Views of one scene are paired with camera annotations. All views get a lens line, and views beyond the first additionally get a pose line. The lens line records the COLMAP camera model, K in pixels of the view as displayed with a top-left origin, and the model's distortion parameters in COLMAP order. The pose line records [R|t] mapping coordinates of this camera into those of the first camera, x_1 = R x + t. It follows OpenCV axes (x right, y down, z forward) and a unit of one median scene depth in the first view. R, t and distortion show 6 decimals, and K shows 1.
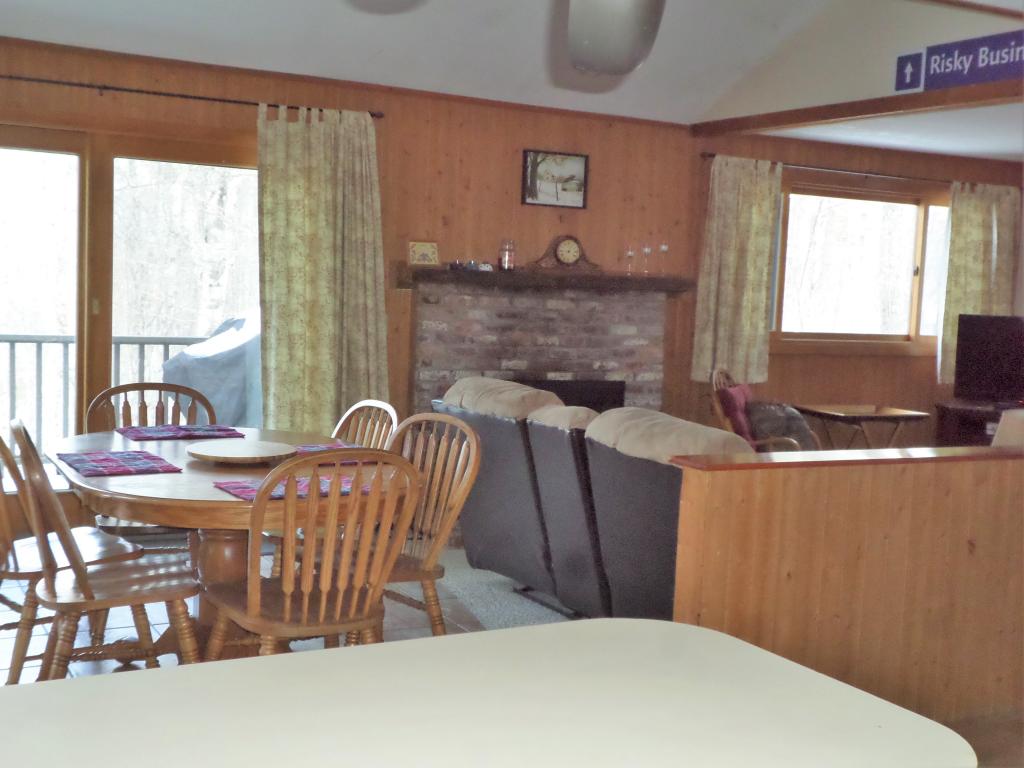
lens RADIAL K [[1269.5, 0, 512.0], [0, 1269.5, 384.0], [0, 0, 1]] dist [0.061450, -0.001185]
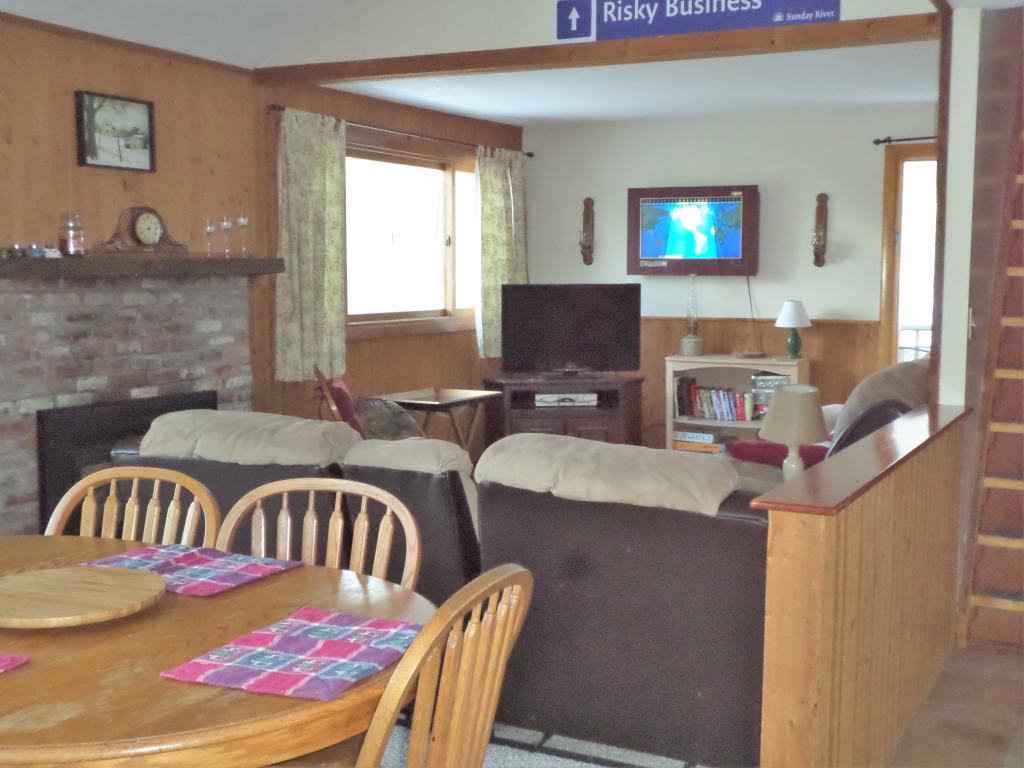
lens RADIAL K [[1269.5, 0, 512.0], [0, 1269.5, 384.0], [0, 0, 1]] dist [0.061450, -0.001185]
pose [[0.820398, -0.096464, 0.563597, -0.212440], [0.083403, 0.995313, 0.048950, -0.030225], [-0.565678, 0.006847, 0.824598, 0.242333]]
